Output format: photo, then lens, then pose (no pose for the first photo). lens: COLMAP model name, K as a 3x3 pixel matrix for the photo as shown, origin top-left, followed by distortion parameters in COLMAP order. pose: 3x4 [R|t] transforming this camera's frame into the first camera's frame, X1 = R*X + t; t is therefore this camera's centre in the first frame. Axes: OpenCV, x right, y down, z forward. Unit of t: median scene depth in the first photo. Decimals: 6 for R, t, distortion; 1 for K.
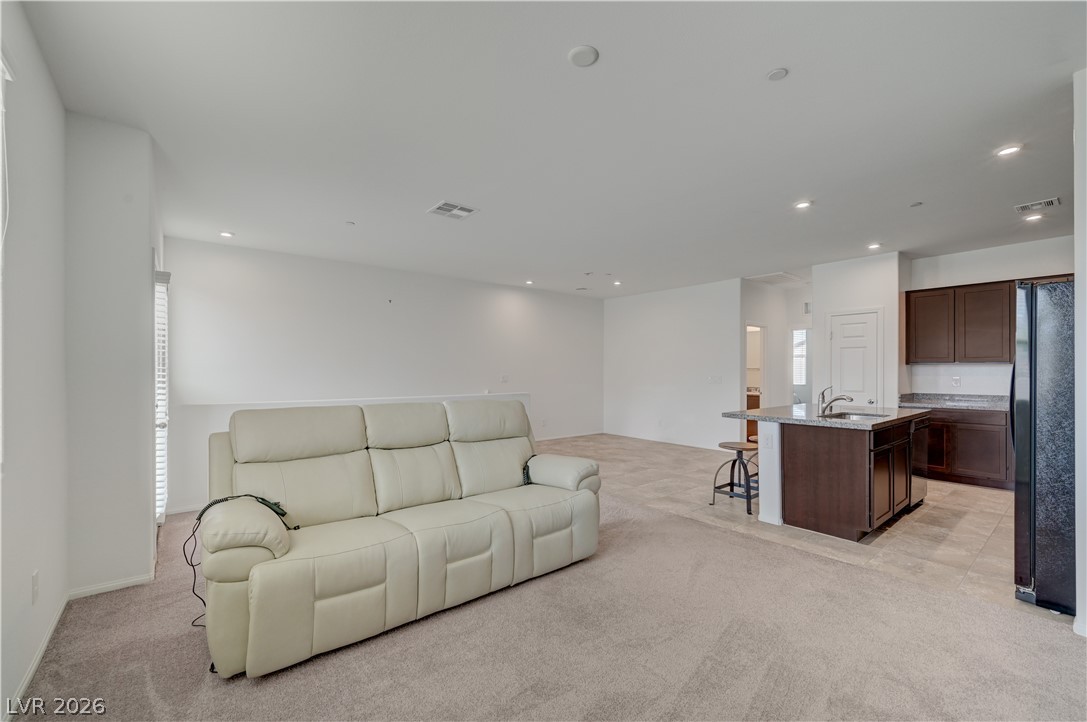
lens RADIAL K [[472.8, 0, 546.6], [0, 472.8, 371.7], [0, 0, 1]] dist [0.000853, 0.000117]
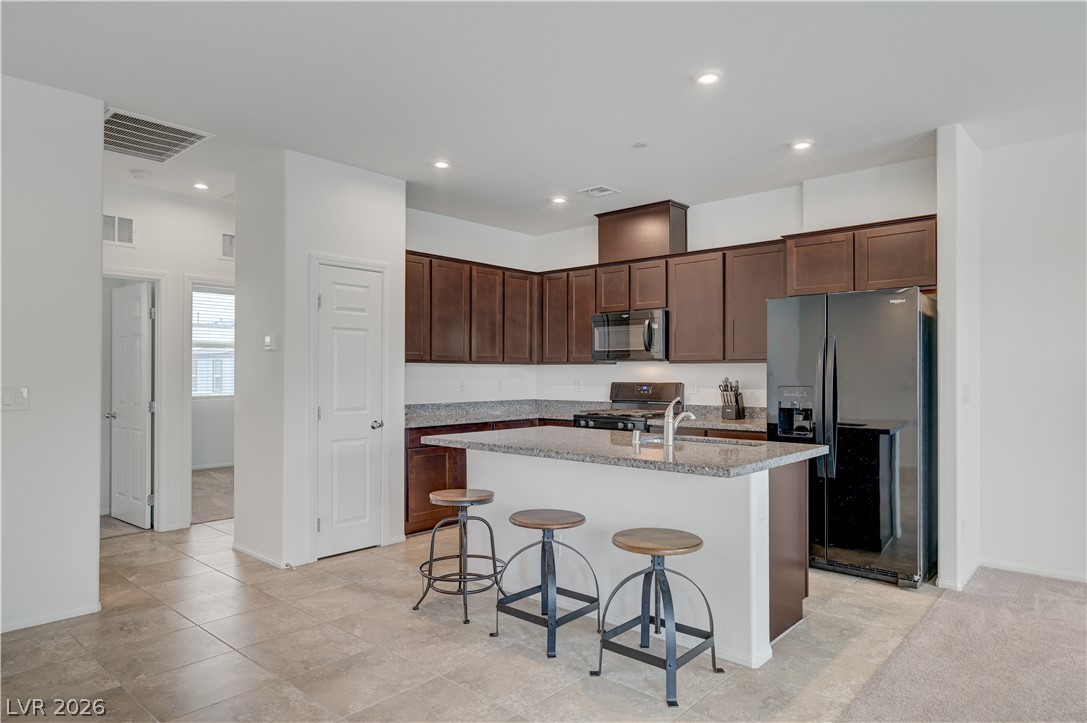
lens RADIAL K [[655.4, 0, 546.1], [0, 655.4, 368.5], [0, 0, 1]] dist [-0.007031, -0.000951]
pose [[-0.153647, 0.012891, 0.988042, -0.179946], [0.001163, 0.999917, -0.012865, 0.007472], [-0.988125, -0.000828, -0.153649, 1.186555]]
